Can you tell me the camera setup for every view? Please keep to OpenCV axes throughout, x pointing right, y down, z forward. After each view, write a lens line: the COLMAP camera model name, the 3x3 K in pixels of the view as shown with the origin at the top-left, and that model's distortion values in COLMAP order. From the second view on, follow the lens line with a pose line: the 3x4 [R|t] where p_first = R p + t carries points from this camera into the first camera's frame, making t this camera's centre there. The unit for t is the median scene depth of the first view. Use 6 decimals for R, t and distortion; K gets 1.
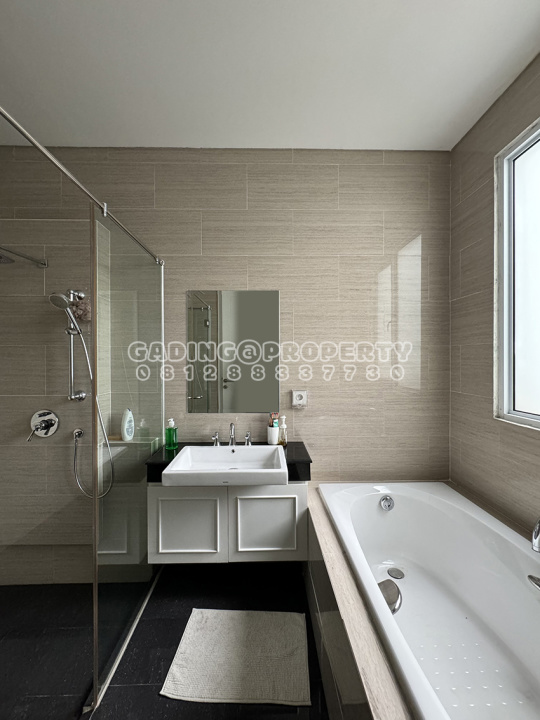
lens RADIAL K [[287.3, 0, 270.2], [0, 287.3, 360.5], [0, 0, 1]] dist [-0.004241, -0.000835]
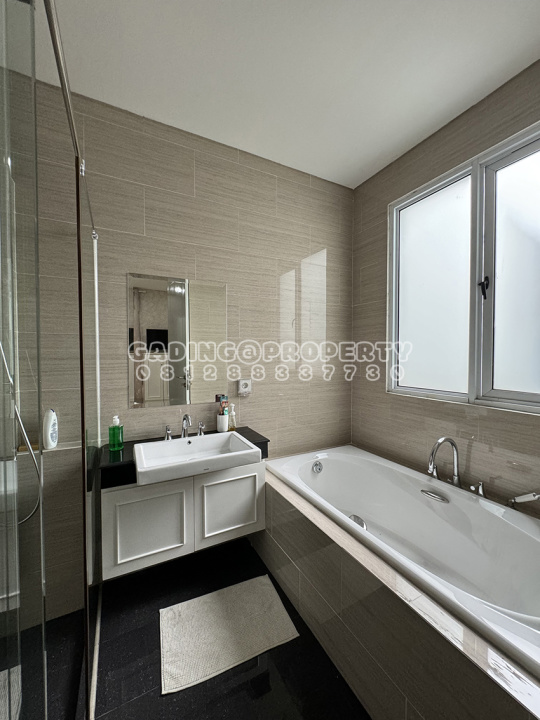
lens RADIAL K [[287.3, 0, 274.1], [0, 287.3, 359.2], [0, 0, 1]] dist [-0.004241, -0.000835]
pose [[0.894329, -0.008268, 0.447334, -0.298639], [-0.000070, 0.999827, 0.018621, 0.010174], [-0.447410, -0.016685, 0.894173, -0.009215]]
